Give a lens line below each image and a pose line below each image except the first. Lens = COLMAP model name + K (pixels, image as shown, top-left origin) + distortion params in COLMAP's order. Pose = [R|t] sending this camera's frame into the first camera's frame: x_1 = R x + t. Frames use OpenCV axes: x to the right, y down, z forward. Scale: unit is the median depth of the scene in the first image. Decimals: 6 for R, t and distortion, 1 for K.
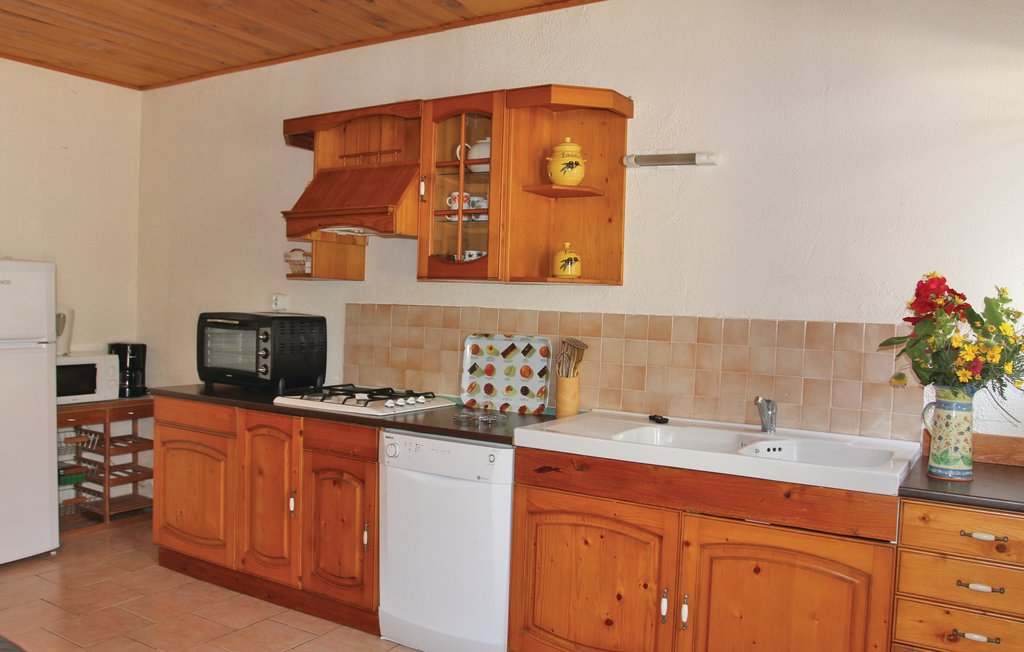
lens RADIAL K [[810.5, 0, 512.0], [0, 810.5, 326.0], [0, 0, 1]] dist [-0.079428, -0.000159]
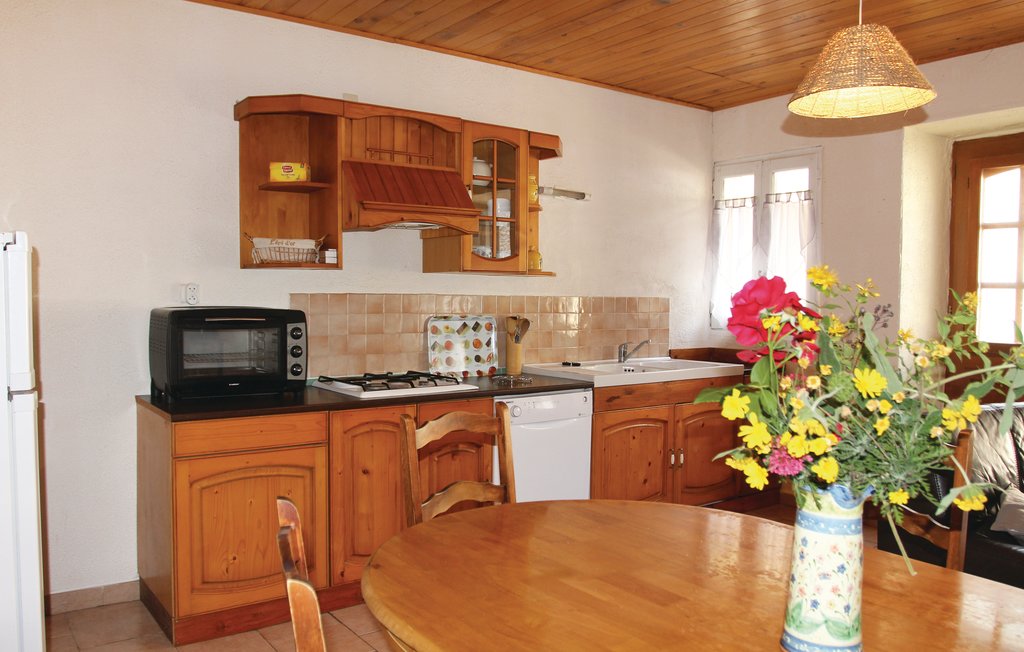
lens RADIAL K [[810.5, 0, 512.0], [0, 810.5, 326.0], [0, 0, 1]] dist [-0.079428, -0.000159]
pose [[0.368236, -0.066831, 0.927327, -1.143890], [0.023647, 0.997764, 0.062517, -0.049840], [-0.929432, -0.001093, 0.368993, 0.476126]]
